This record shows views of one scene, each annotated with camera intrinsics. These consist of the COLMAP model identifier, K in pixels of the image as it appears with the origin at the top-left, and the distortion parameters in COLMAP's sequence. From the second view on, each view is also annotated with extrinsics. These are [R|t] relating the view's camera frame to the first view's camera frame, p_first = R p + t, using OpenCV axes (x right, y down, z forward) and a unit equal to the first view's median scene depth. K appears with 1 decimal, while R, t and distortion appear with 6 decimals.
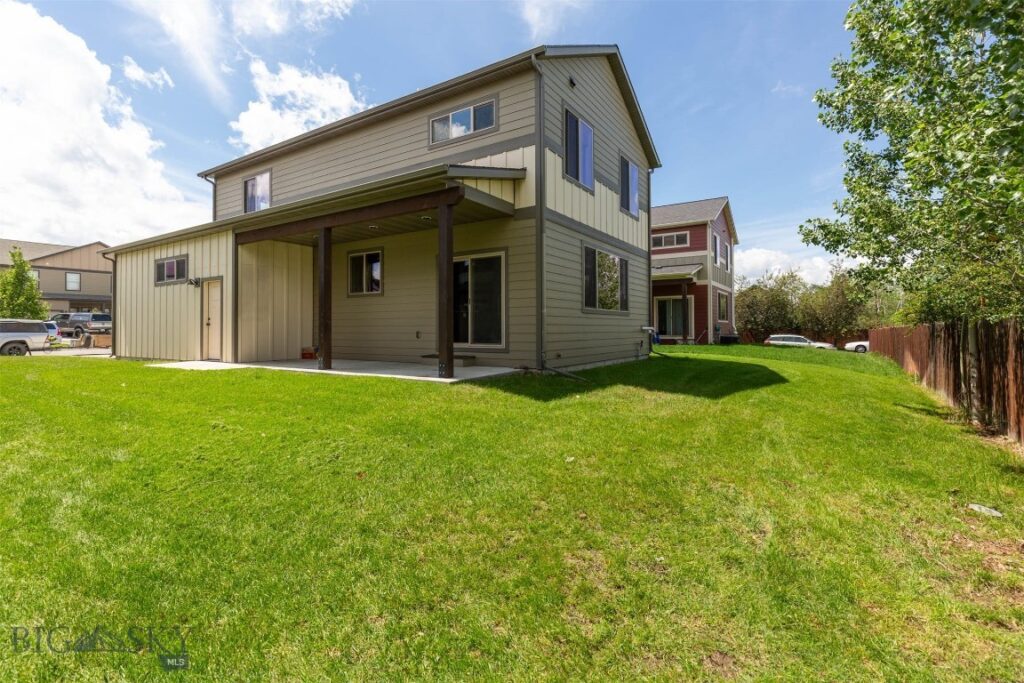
lens RADIAL K [[459.4, 0, 515.4], [0, 459.4, 339.1], [0, 0, 1]] dist [0.011216, -0.000230]
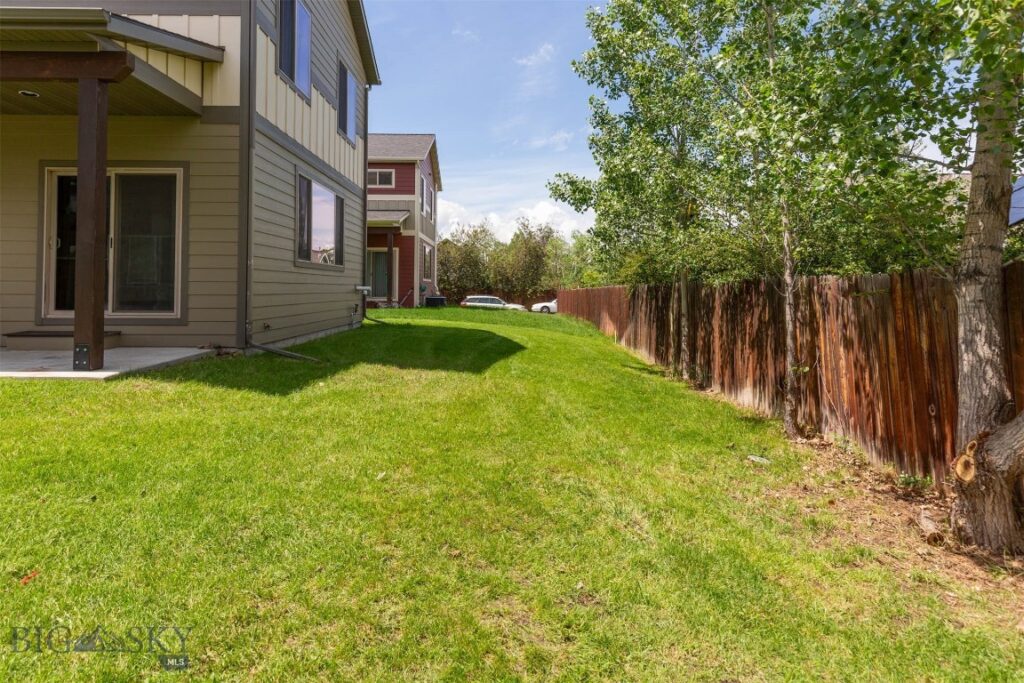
lens RADIAL K [[588.1, 0, 495.1], [0, 588.1, 298.2], [0, 0, 1]] dist [0.010552, 0.000016]
pose [[0.845200, -0.002305, 0.534444, -0.091500], [0.004854, 0.999983, -0.003364, -0.002704], [-0.534427, 0.005438, 0.845197, 0.060183]]
